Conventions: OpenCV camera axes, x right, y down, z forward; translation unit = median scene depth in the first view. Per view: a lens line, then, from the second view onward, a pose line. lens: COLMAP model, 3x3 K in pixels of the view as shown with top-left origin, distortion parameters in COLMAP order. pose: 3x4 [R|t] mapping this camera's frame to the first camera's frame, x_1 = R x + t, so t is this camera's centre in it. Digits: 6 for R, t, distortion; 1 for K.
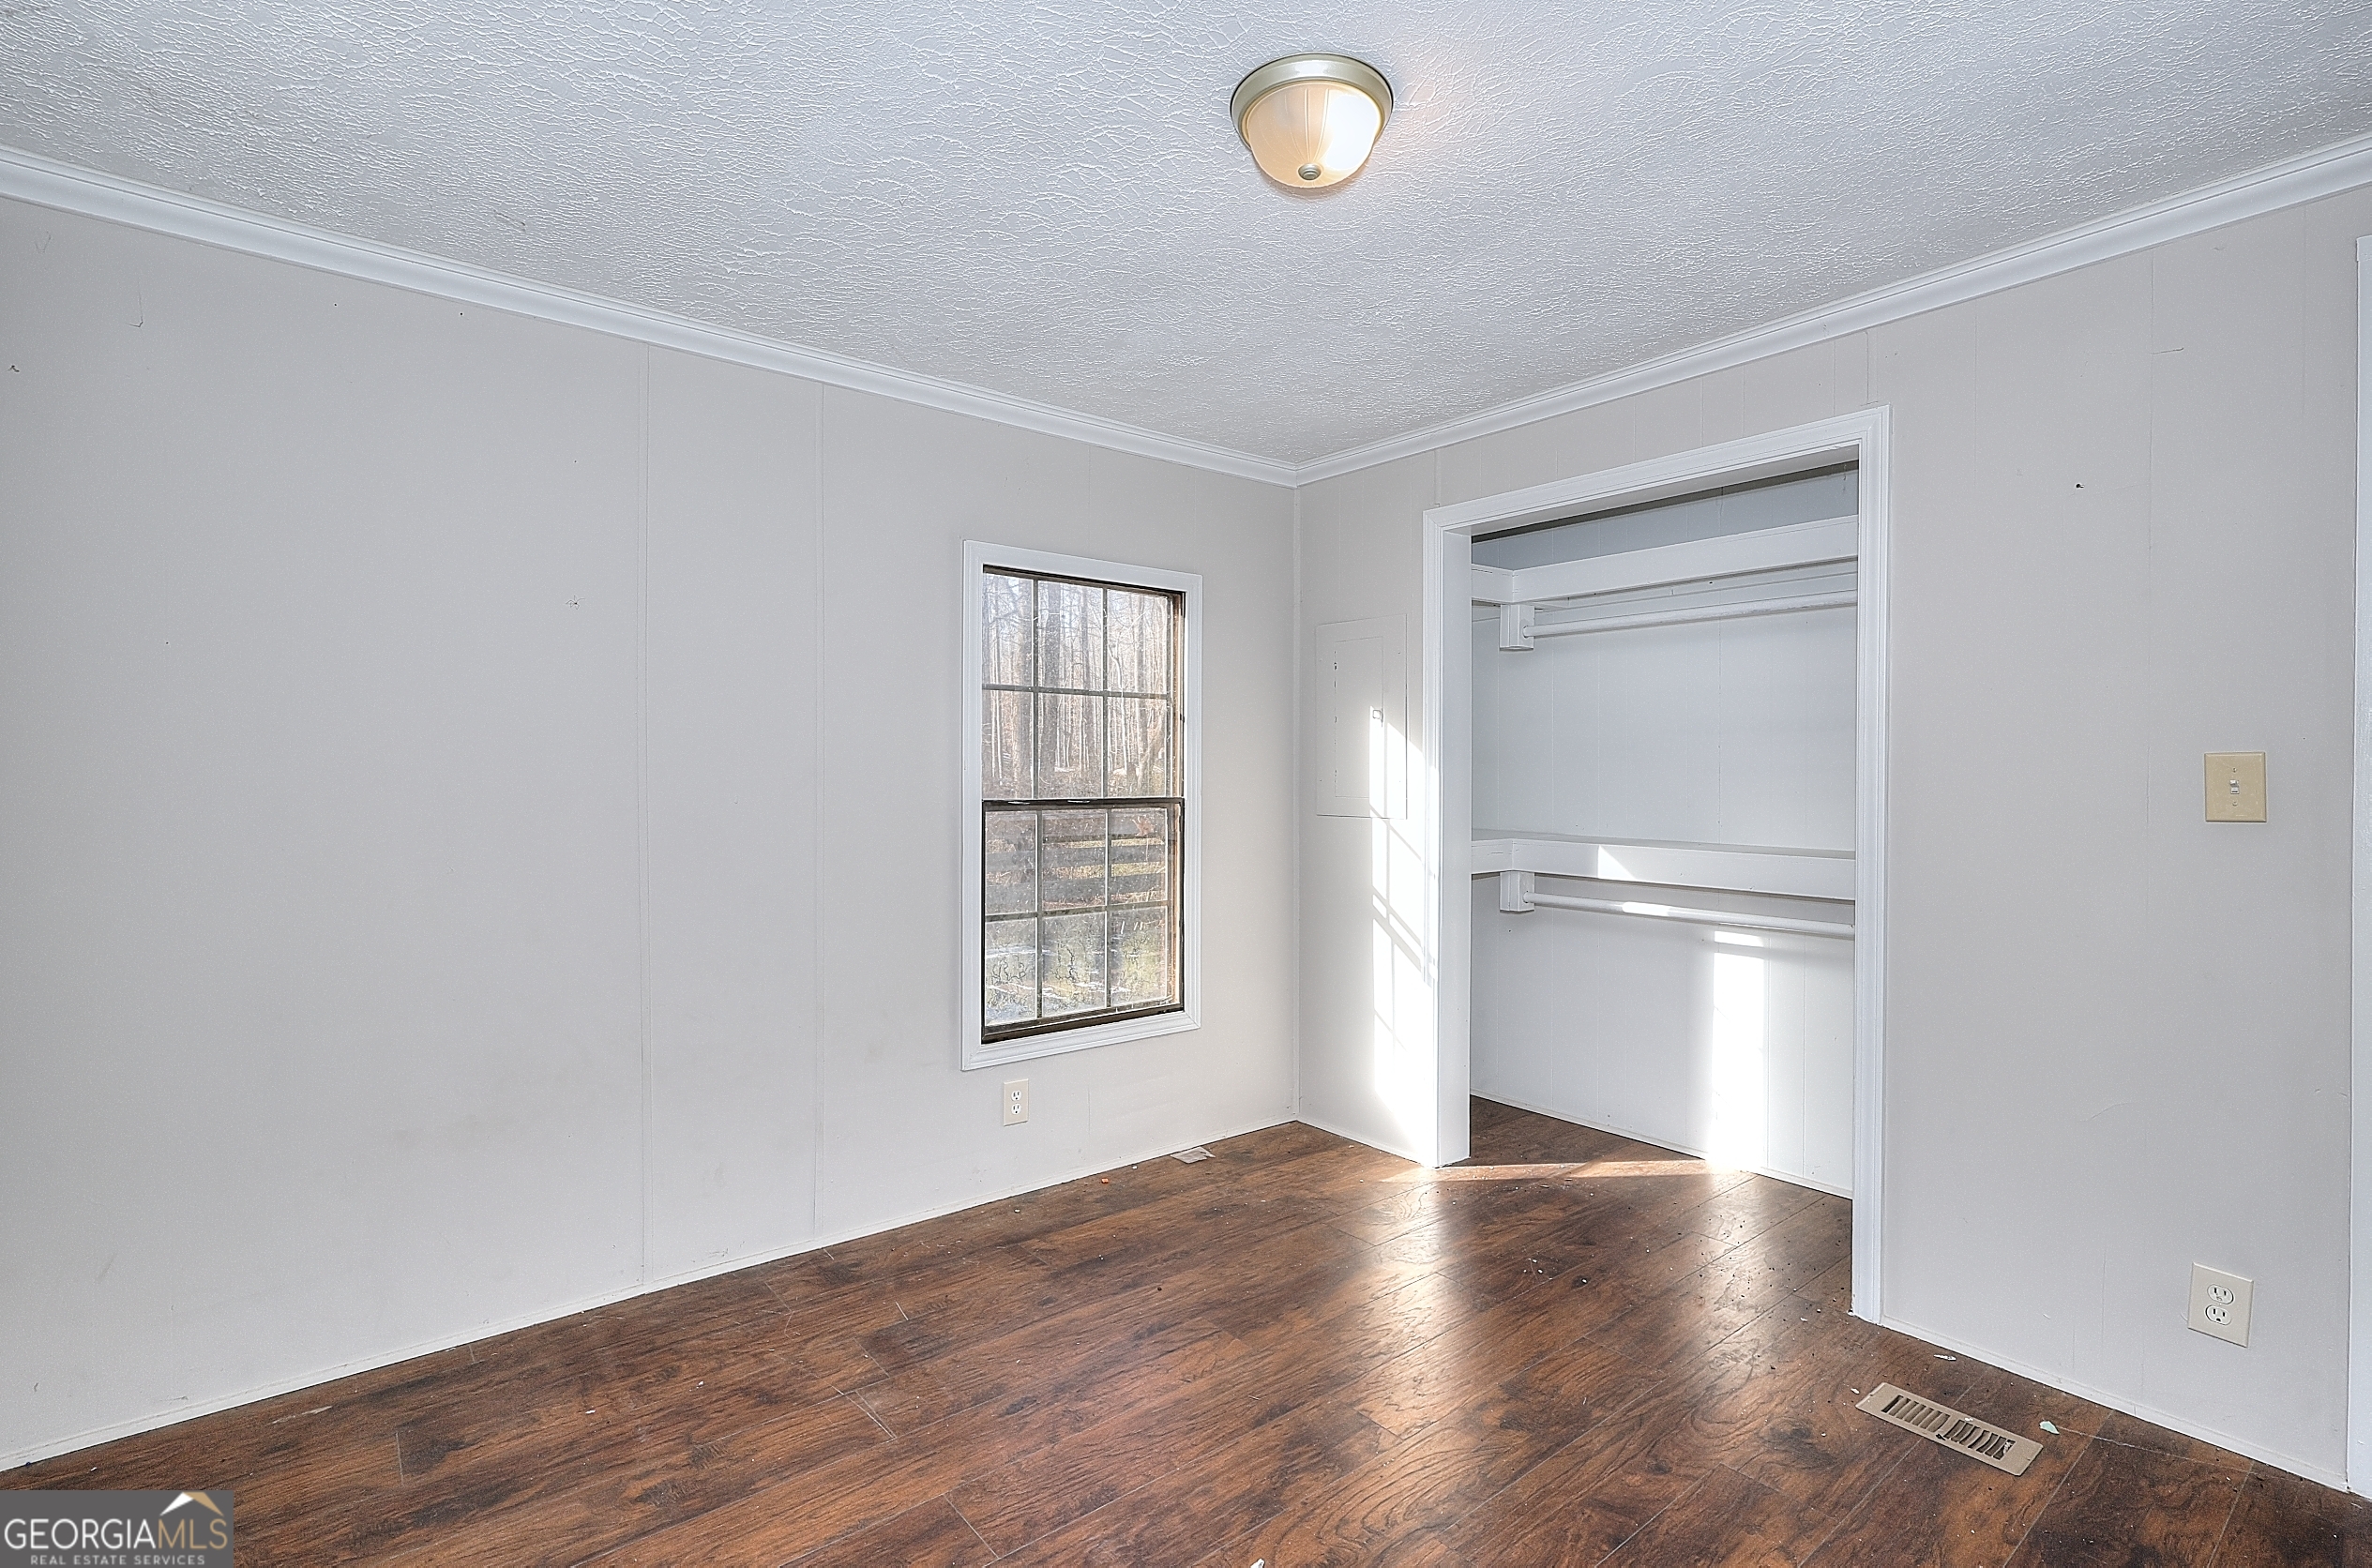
lens RADIAL K [[1102.6, 0, 1184.5], [0, 1102.6, 780.2], [0, 0, 1]] dist [-0.005291, -0.000330]
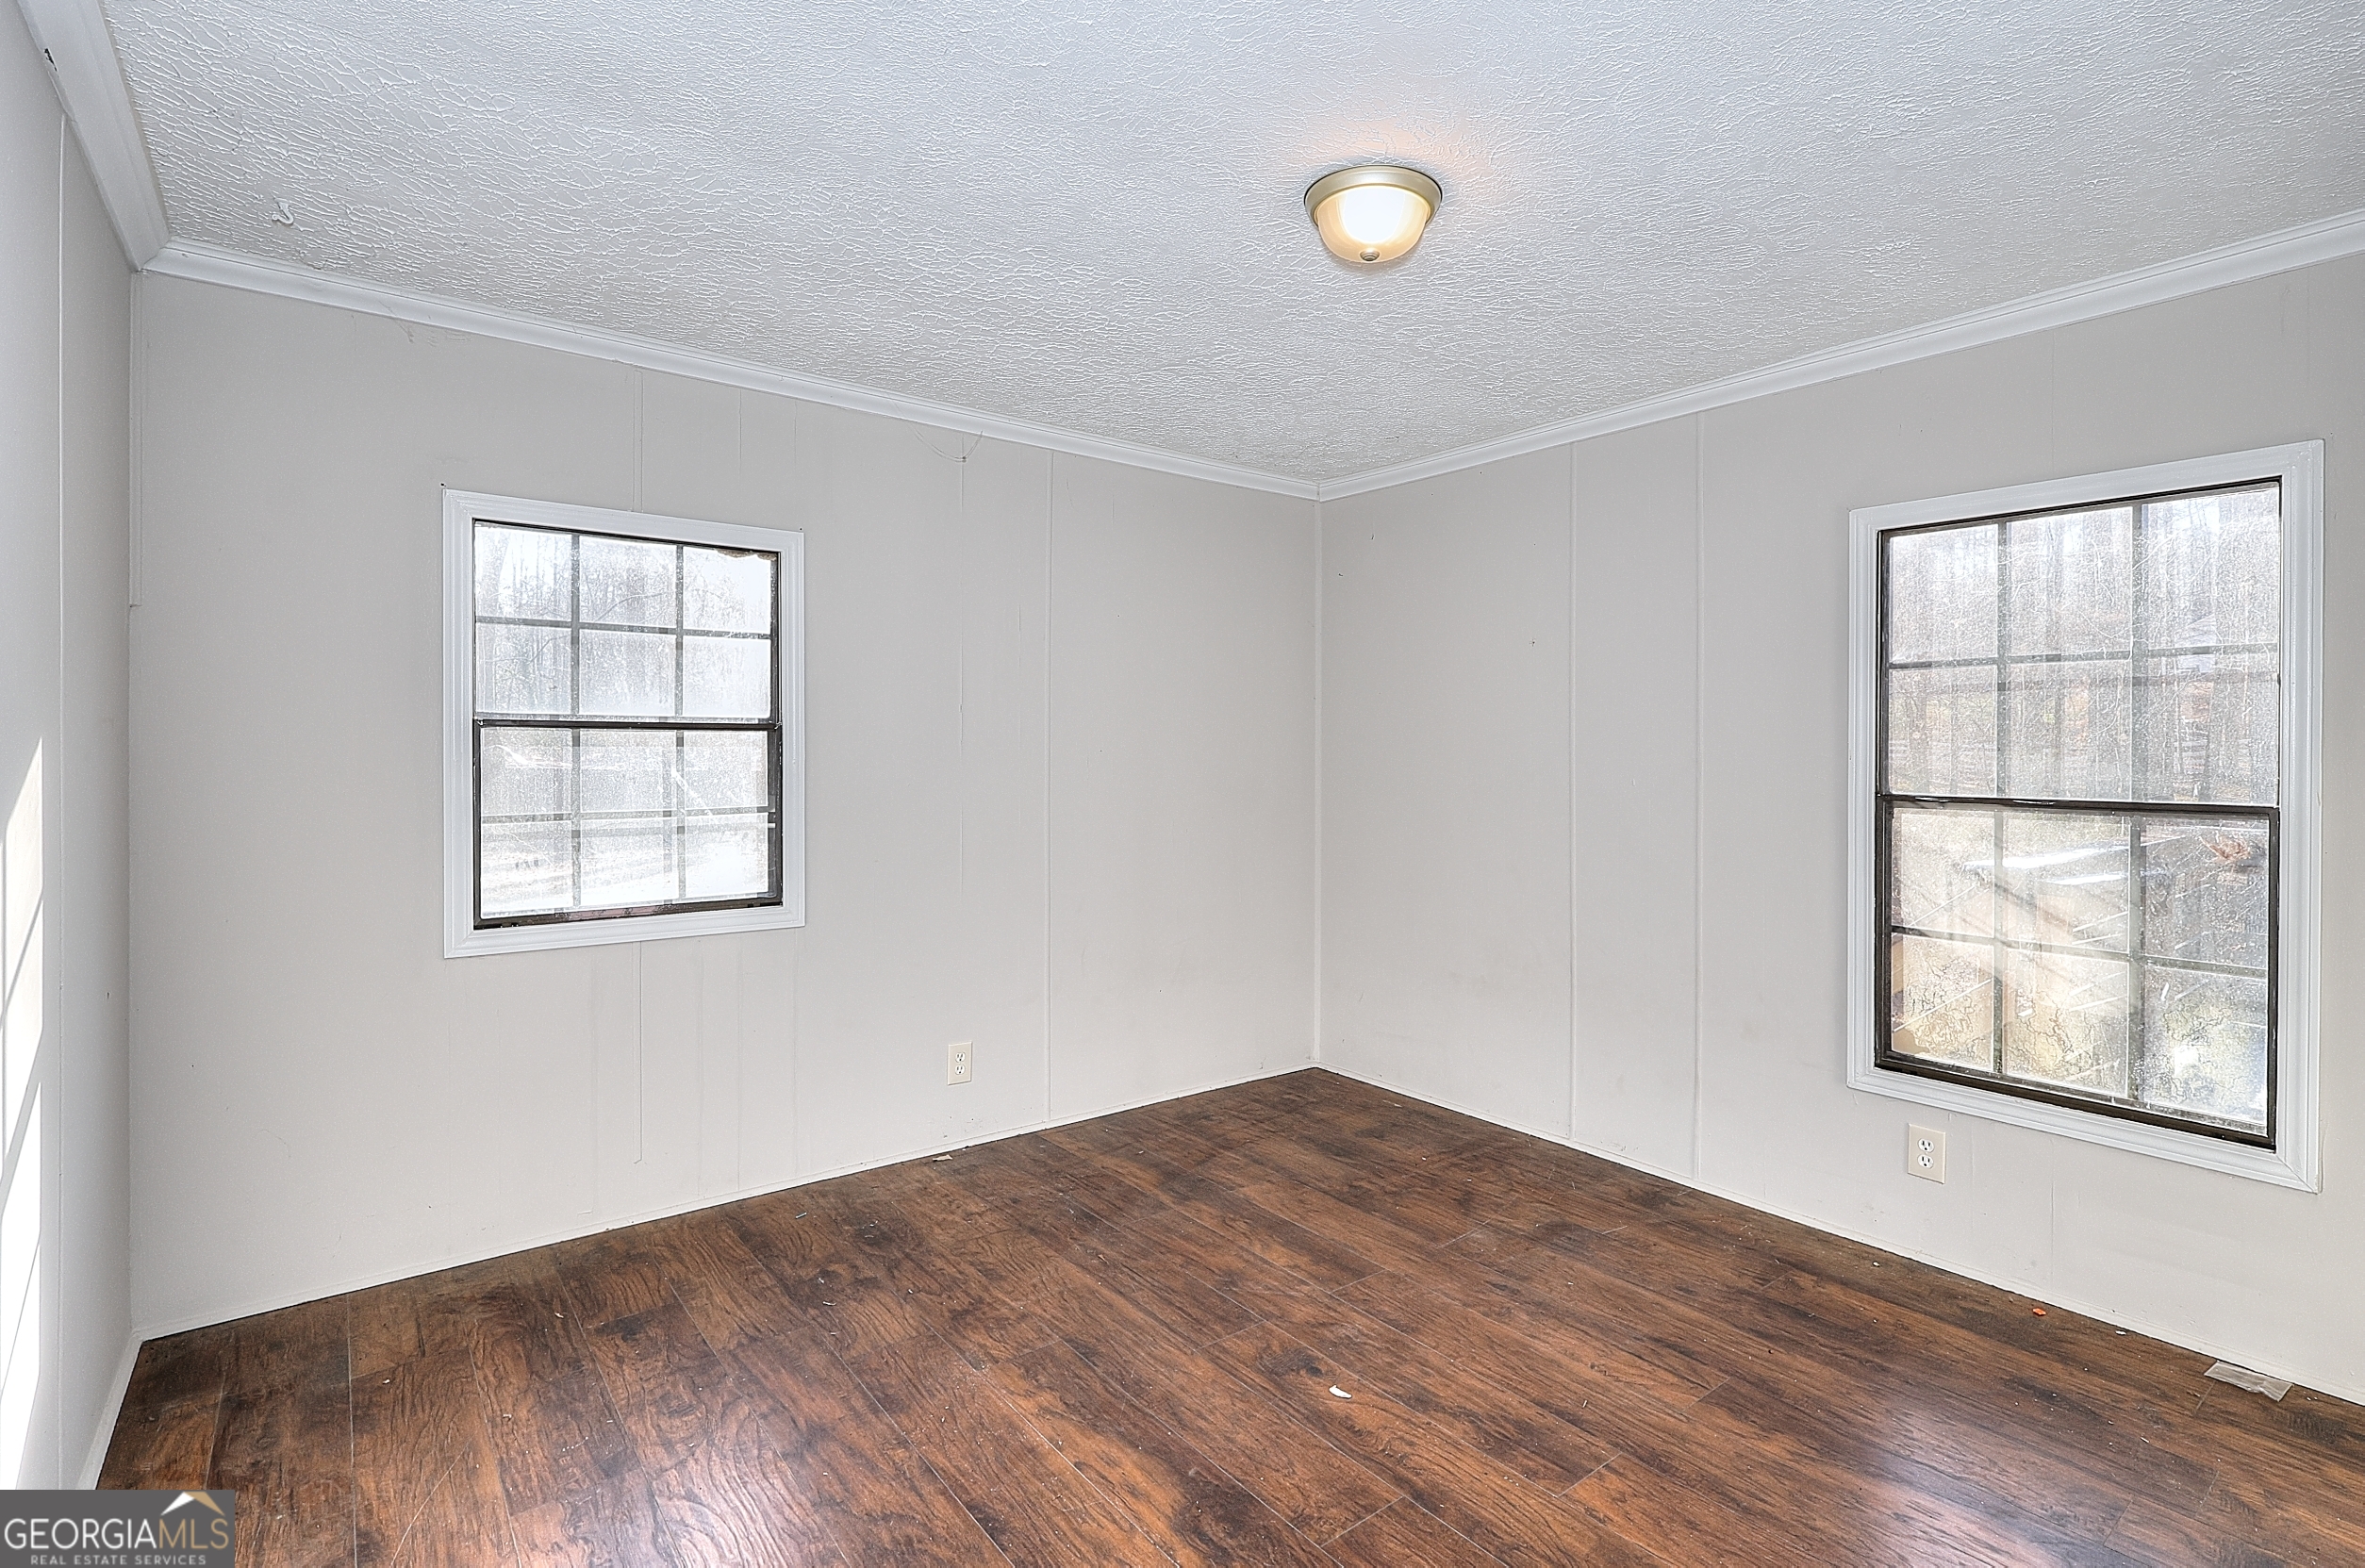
lens RADIAL K [[1095.4, 0, 1189.8], [0, 1095.4, 762.3], [0, 0, 1]] dist [-0.007697, 0.002641]
pose [[-0.014839, 0.002467, -0.999887, 0.914395], [-0.020319, 0.999790, 0.002769, 0.002137], [0.999683, 0.020358, -0.014786, 0.585792]]
